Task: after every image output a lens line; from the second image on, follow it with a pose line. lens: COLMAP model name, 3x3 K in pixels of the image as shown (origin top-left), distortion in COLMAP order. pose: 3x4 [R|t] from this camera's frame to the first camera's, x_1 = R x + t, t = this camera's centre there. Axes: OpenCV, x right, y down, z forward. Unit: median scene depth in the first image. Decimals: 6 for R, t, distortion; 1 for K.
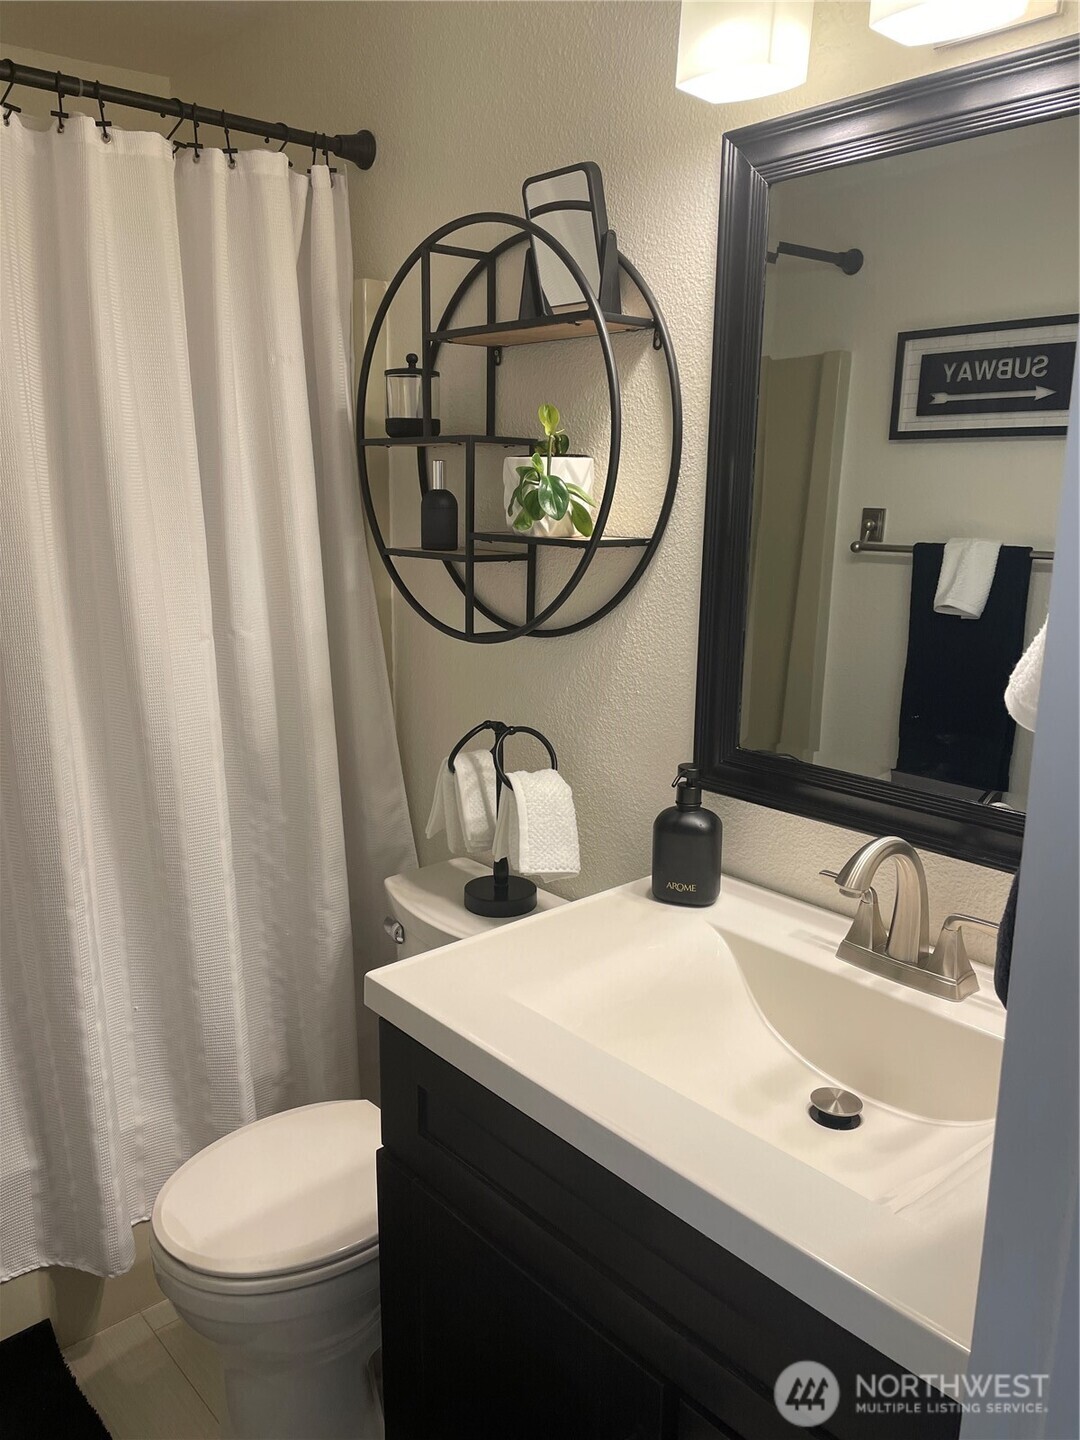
lens RADIAL K [[1078.5, 0, 540.4], [0, 1078.5, 722.2], [0, 0, 1]] dist [0.084565, -0.105885]
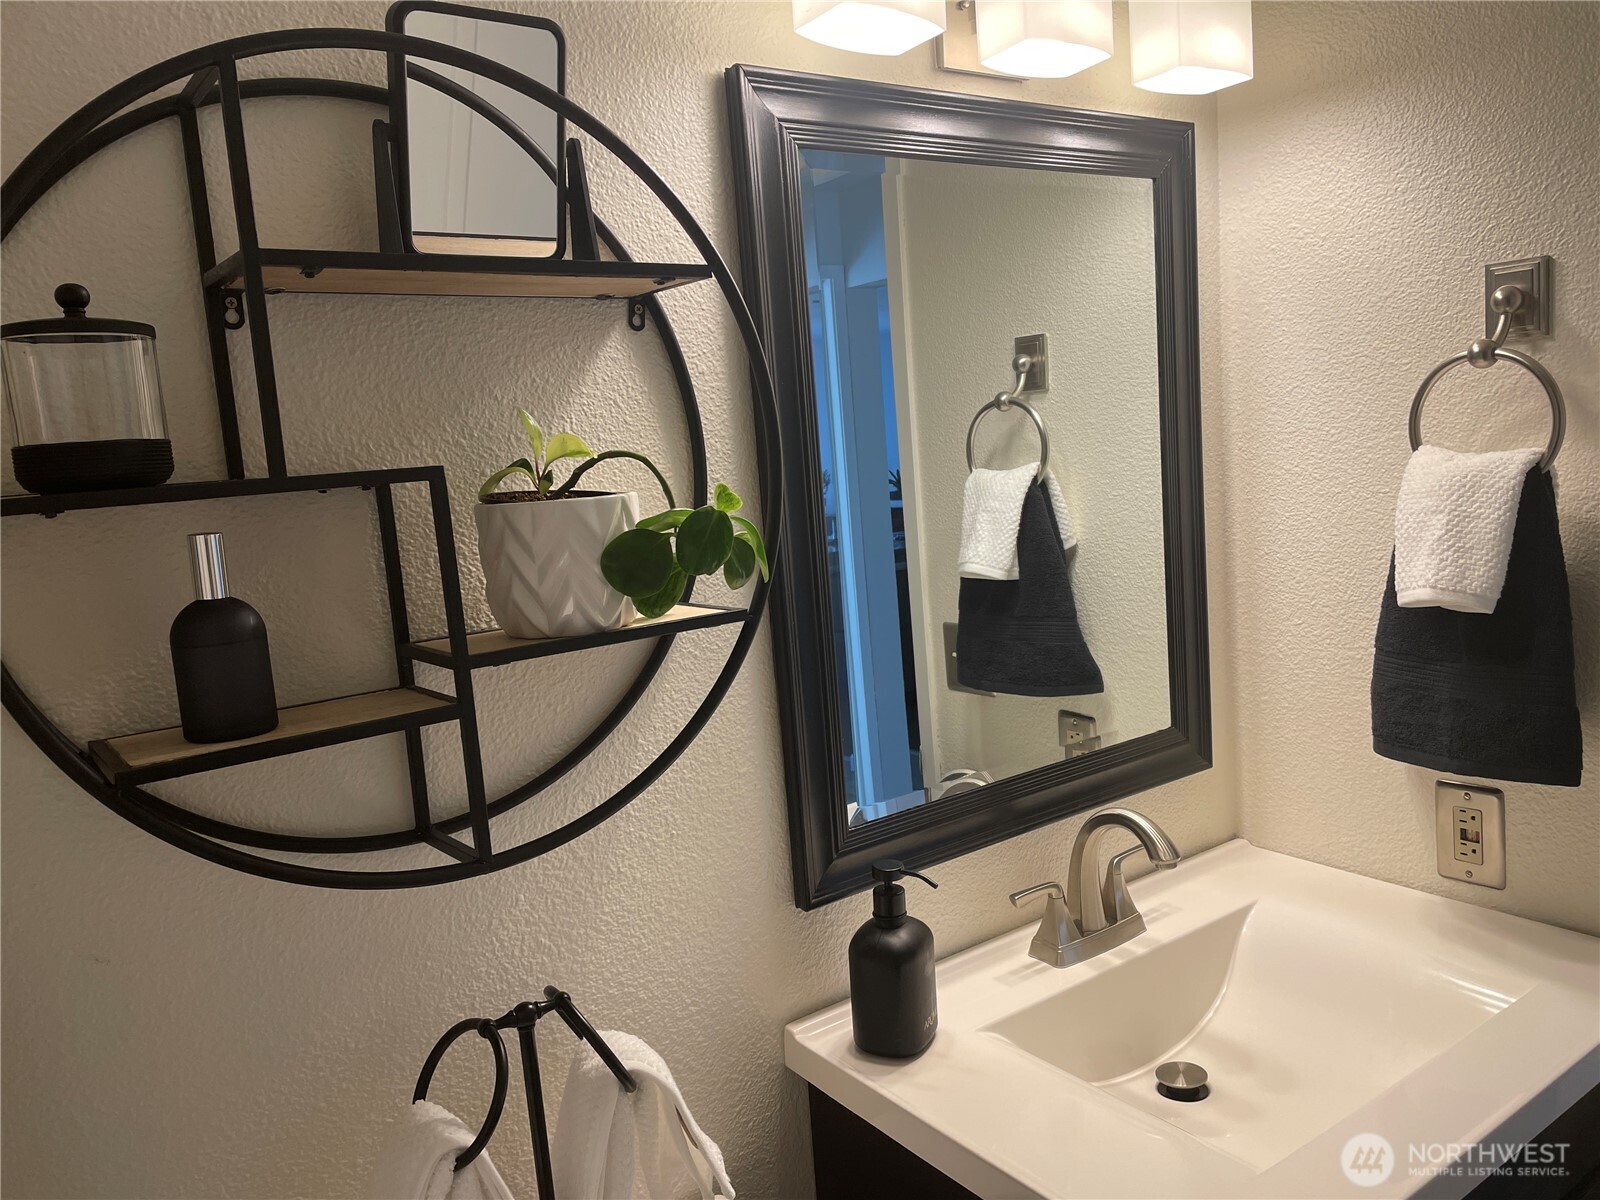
lens RADIAL K [[1198.4, 0, 808.6], [0, 1198.4, 611.6], [0, 0, 1]] dist [0.084565, -0.105885]
pose [[0.102891, -0.155460, 0.982469, -0.664005], [0.293836, 0.948383, 0.119294, -0.243054], [-0.950302, 0.276410, 0.143259, 0.869390]]
